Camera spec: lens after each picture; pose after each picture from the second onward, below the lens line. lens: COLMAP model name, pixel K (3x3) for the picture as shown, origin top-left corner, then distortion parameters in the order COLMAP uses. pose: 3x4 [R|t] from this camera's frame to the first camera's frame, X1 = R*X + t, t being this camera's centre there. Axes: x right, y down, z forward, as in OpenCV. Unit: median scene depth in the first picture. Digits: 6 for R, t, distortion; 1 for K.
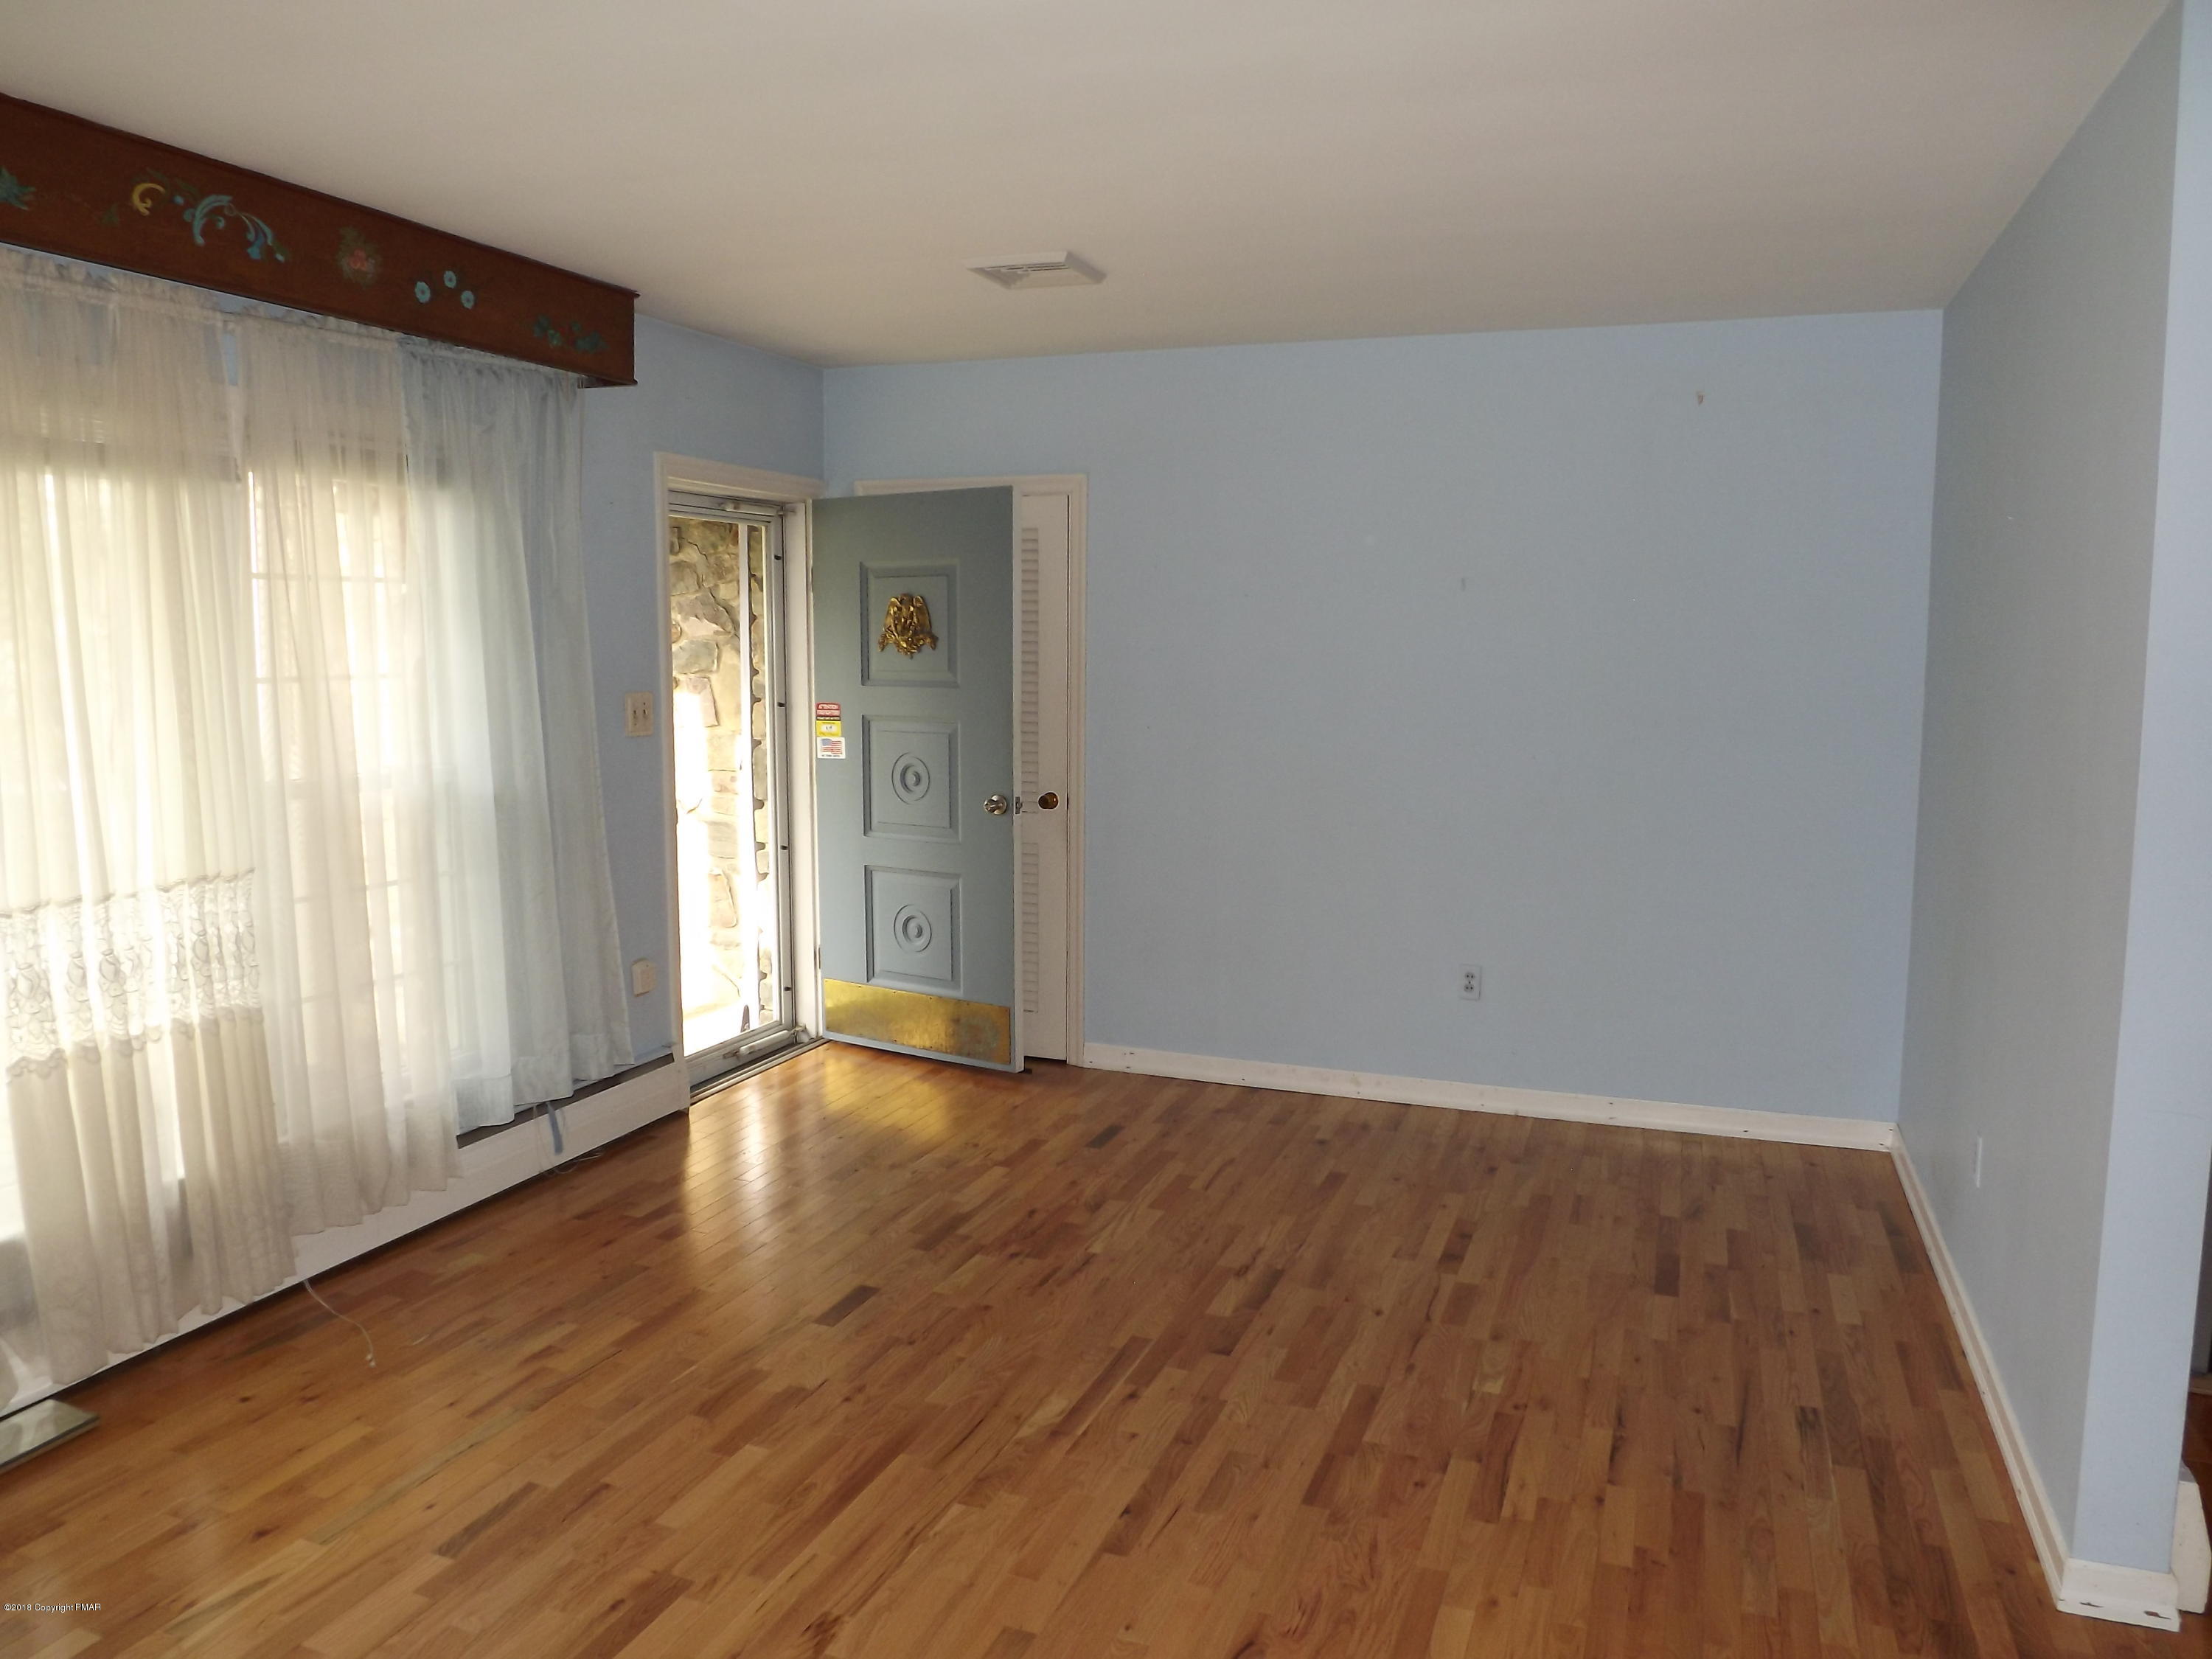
lens RADIAL K [[1603.7, 0, 1090.4], [0, 1603.7, 830.9], [0, 0, 1]] dist [-0.082163, 0.038807]
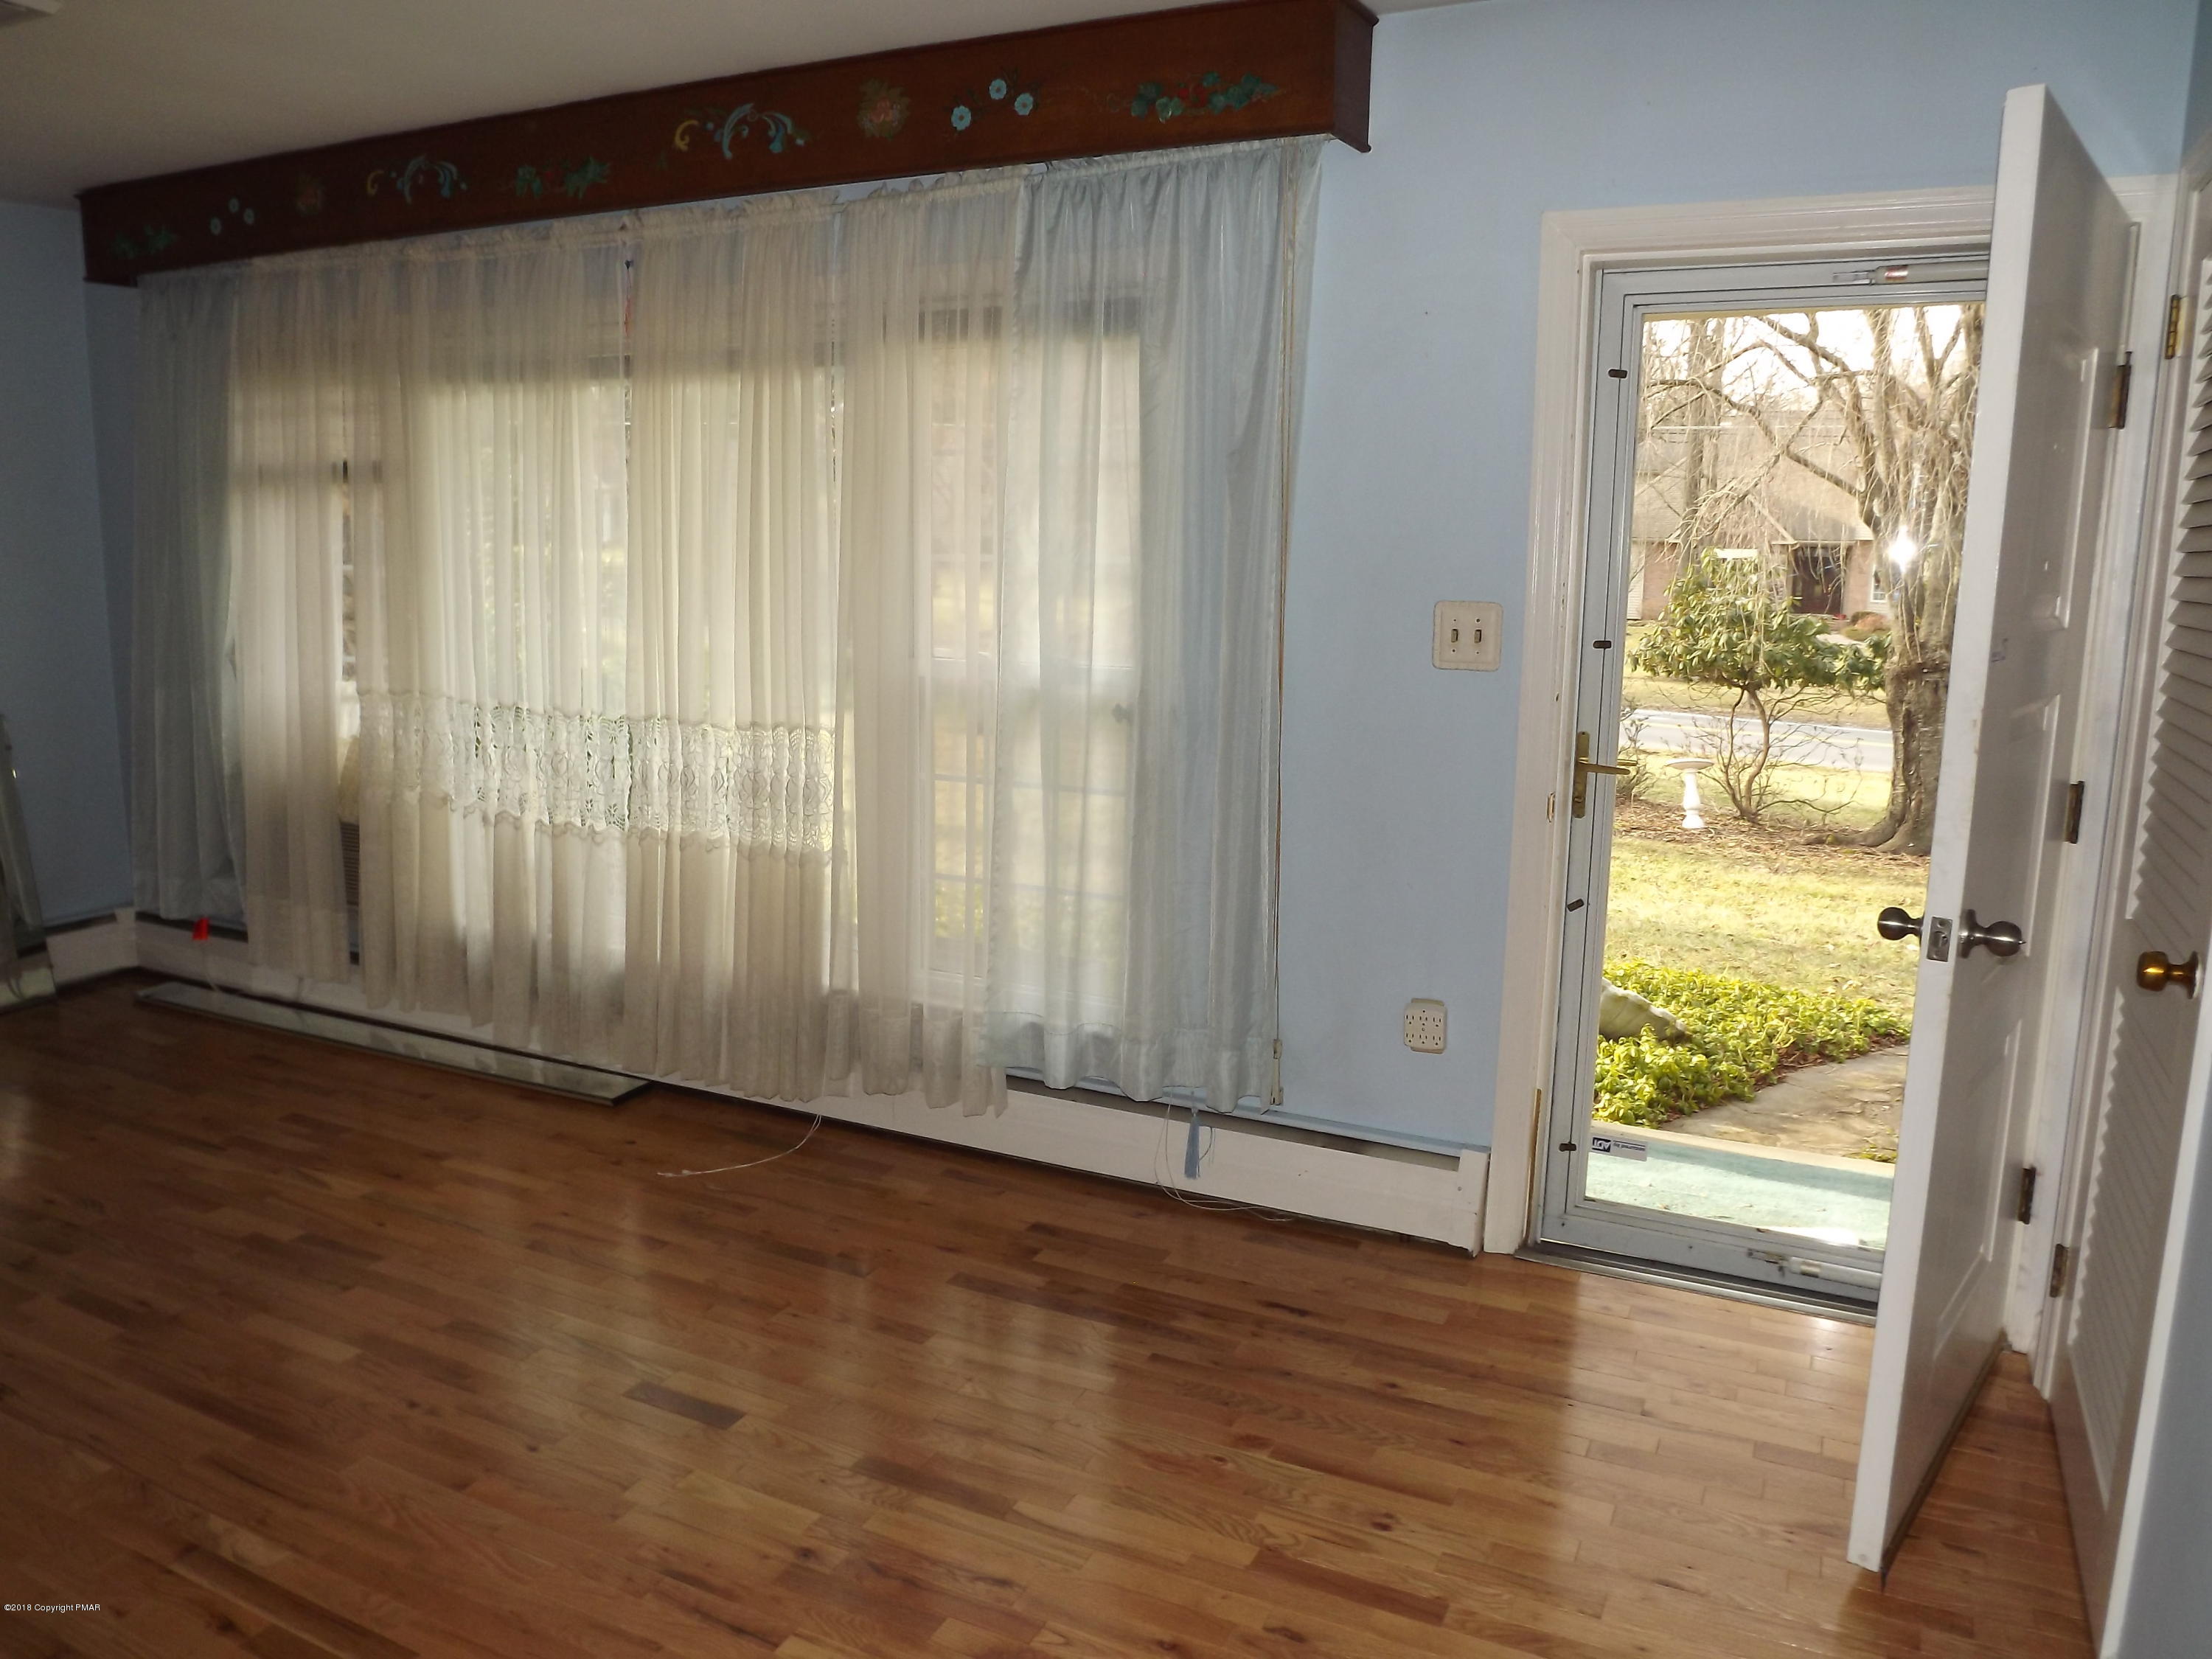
lens RADIAL K [[1603.7, 0, 1088.0], [0, 1603.7, 831.7], [0, 0, 1]] dist [-0.082163, 0.038807]
pose [[-0.100907, 0.170239, -0.980223, 0.557430], [-0.132466, 0.974181, 0.182826, -0.136149], [0.986038, 0.148294, -0.075751, 1.316770]]
